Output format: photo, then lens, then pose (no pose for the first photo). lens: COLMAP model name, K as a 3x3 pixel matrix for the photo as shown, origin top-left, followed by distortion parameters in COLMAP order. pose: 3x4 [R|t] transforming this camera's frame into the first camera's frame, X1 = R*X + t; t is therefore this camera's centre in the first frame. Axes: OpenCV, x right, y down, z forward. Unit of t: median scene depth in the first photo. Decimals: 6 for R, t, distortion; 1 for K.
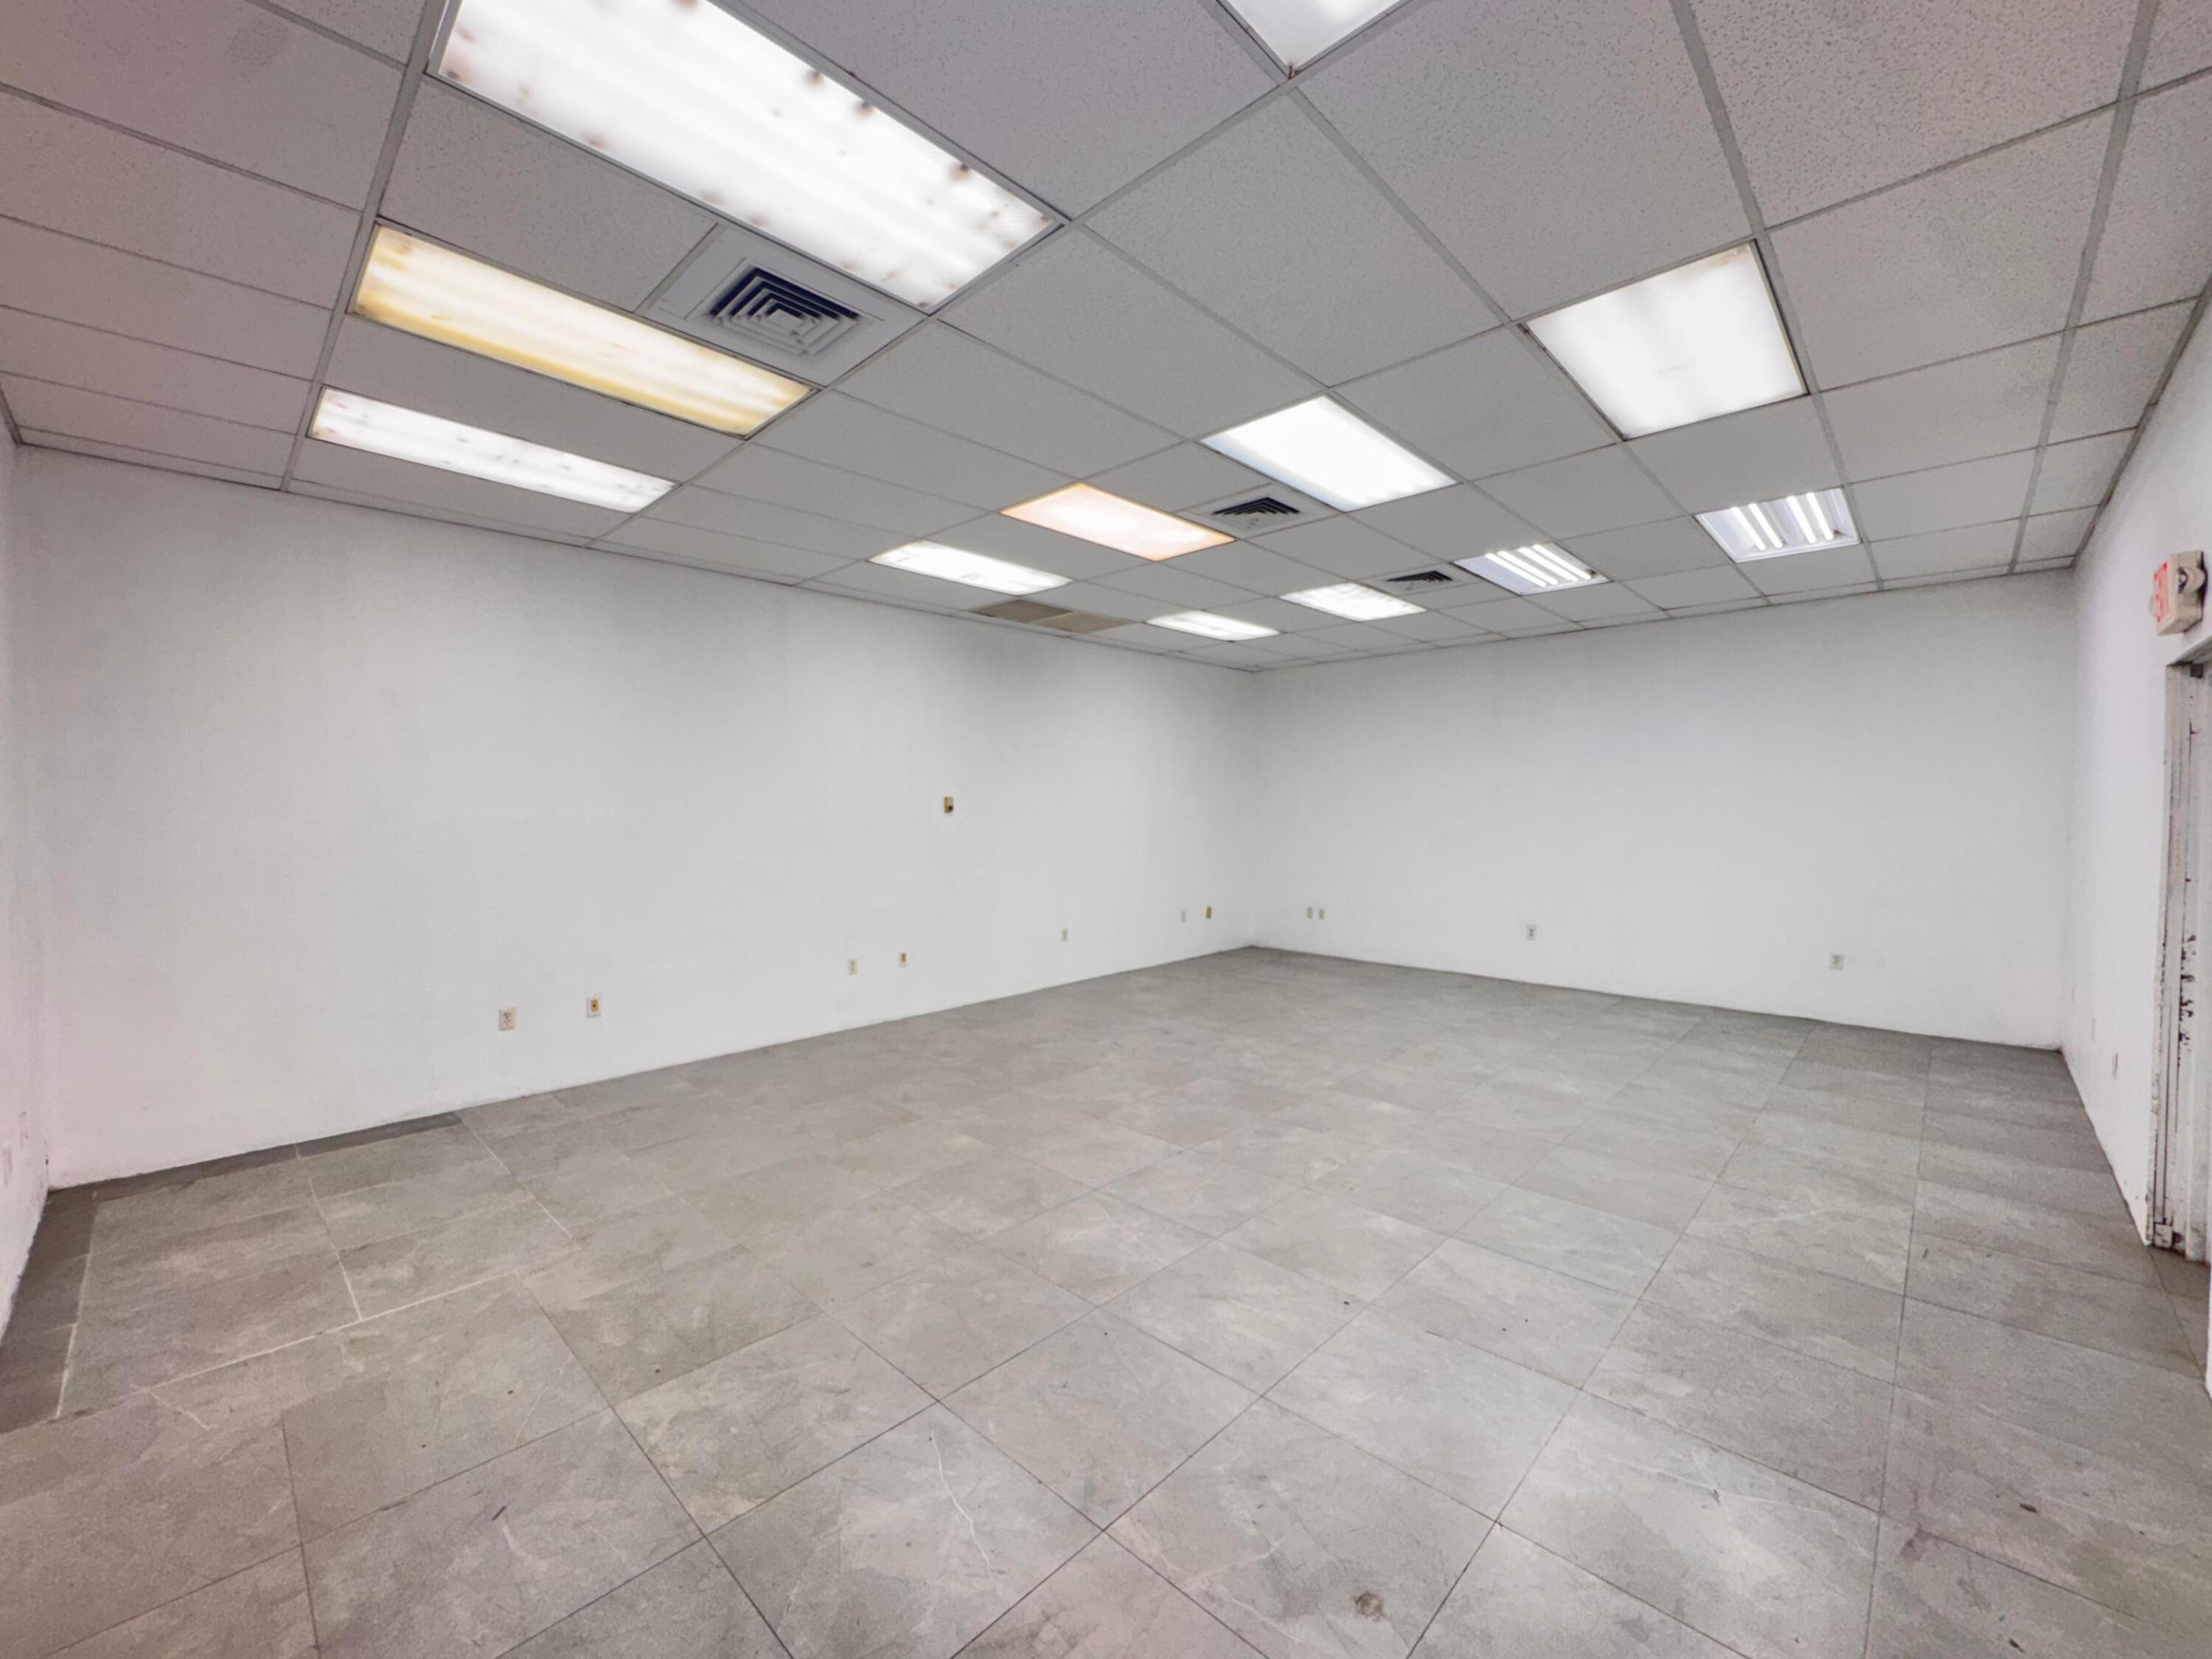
lens RADIAL K [[884.7, 0, 1106.0], [0, 884.7, 829.5], [0, 0, 1]] dist [-0.002906, 0.000128]
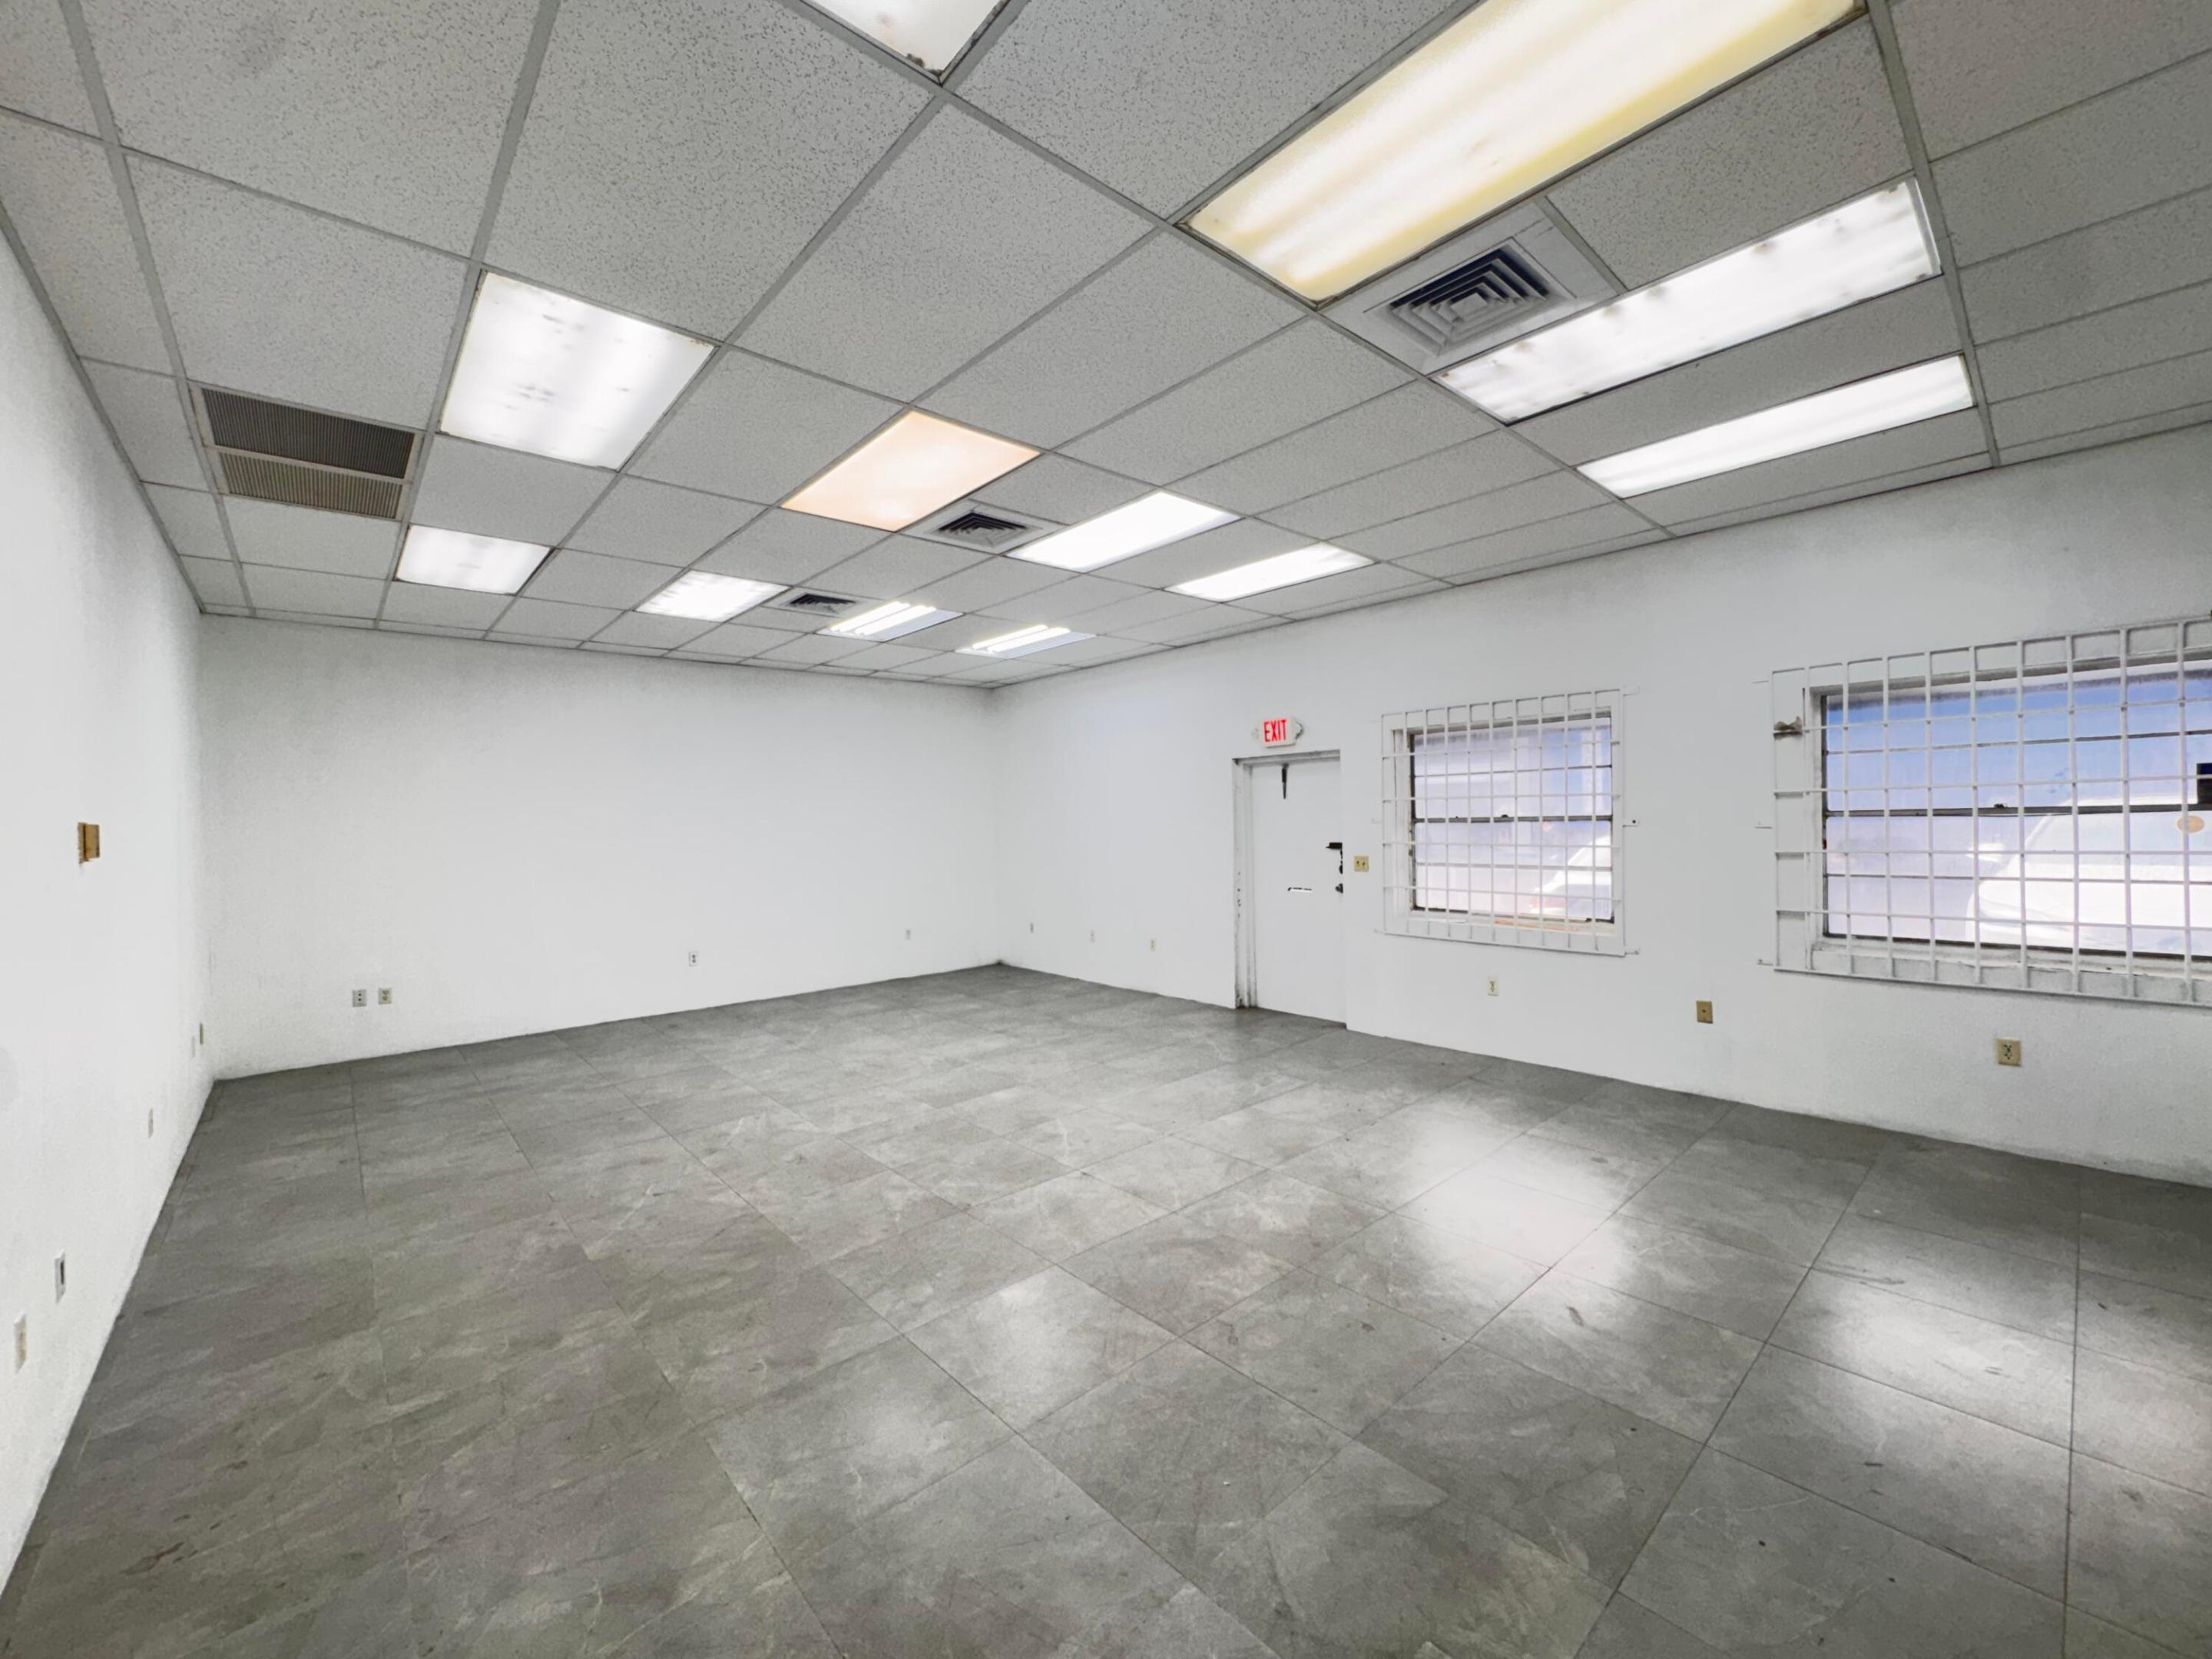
lens RADIAL K [[878.7, 0, 1106.0], [0, 878.7, 829.5], [0, 0, 1]] dist [-0.004277, 0.000001]
pose [[0.080841, -0.012270, 0.996652, -0.850280], [0.049963, 0.998717, 0.008243, -0.023544], [-0.995474, 0.049130, 0.081350, 0.846089]]
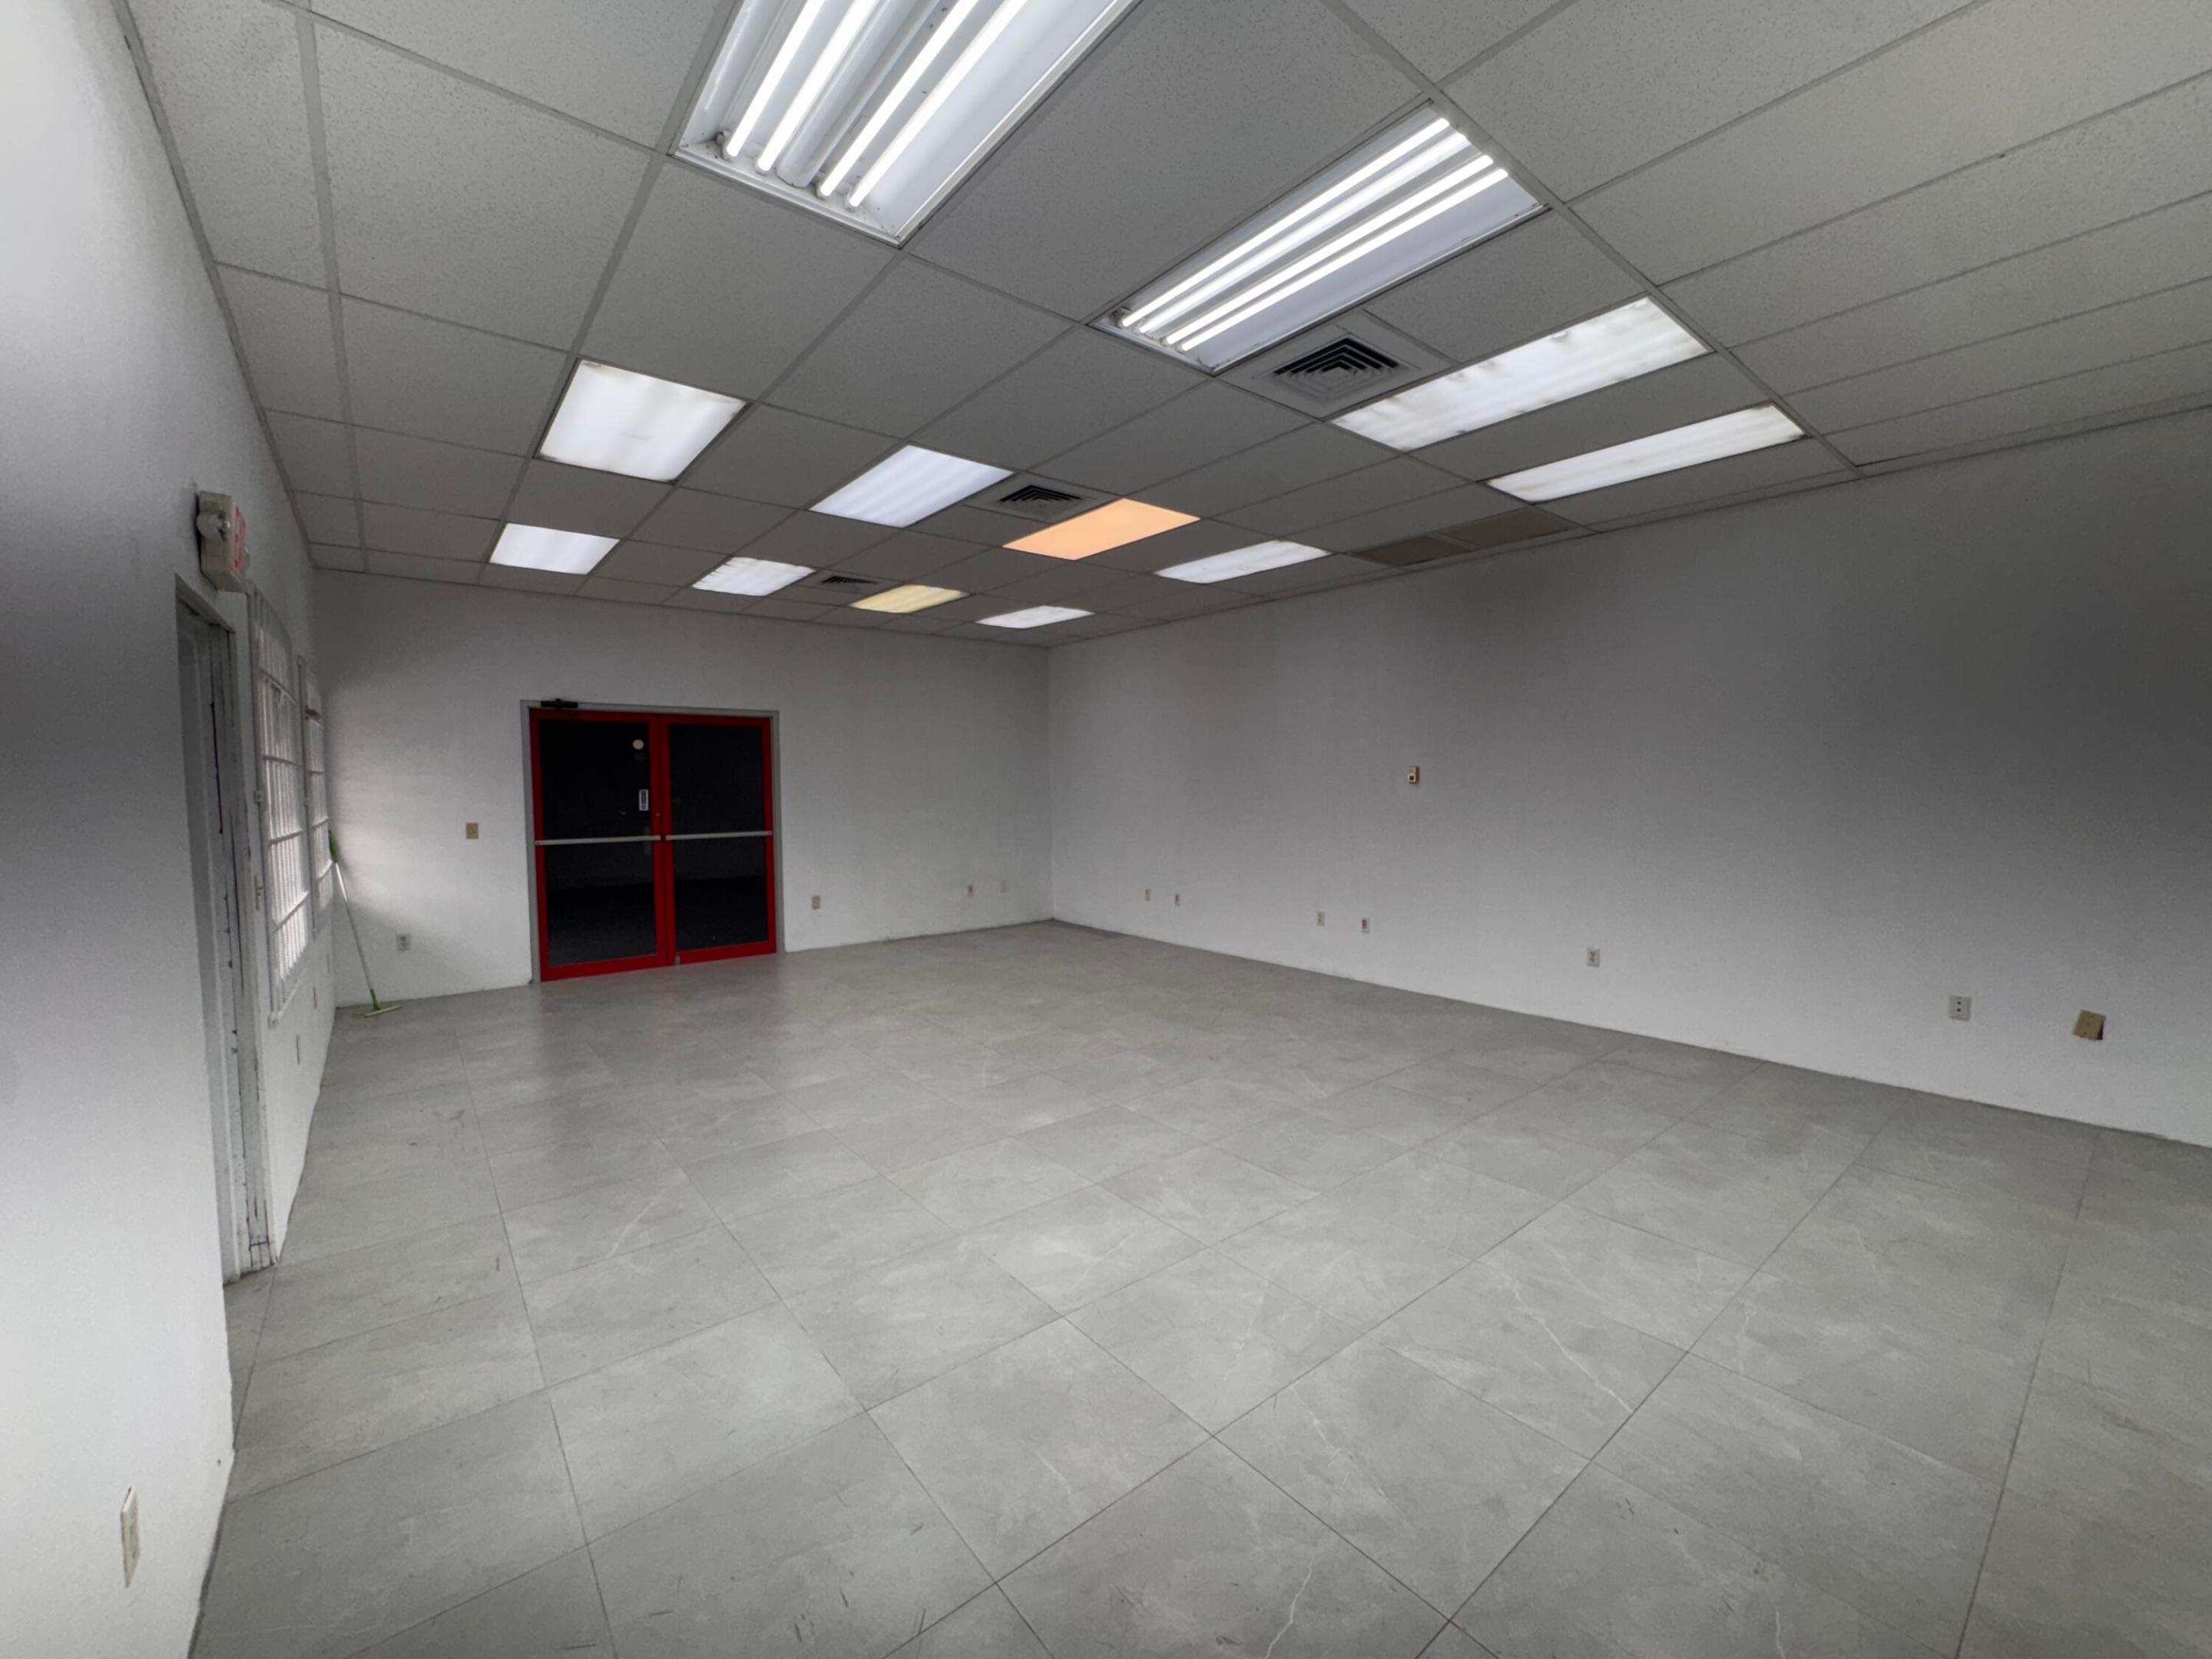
lens RADIAL K [[884.7, 0, 1106.0], [0, 884.7, 829.5], [0, 0, 1]] dist [-0.002906, 0.000128]
pose [[-0.123360, 0.059080, -0.990602, 1.294785], [-0.018977, 0.997903, 0.061879, -0.036475], [0.992180, 0.026432, -0.121980, 1.289085]]
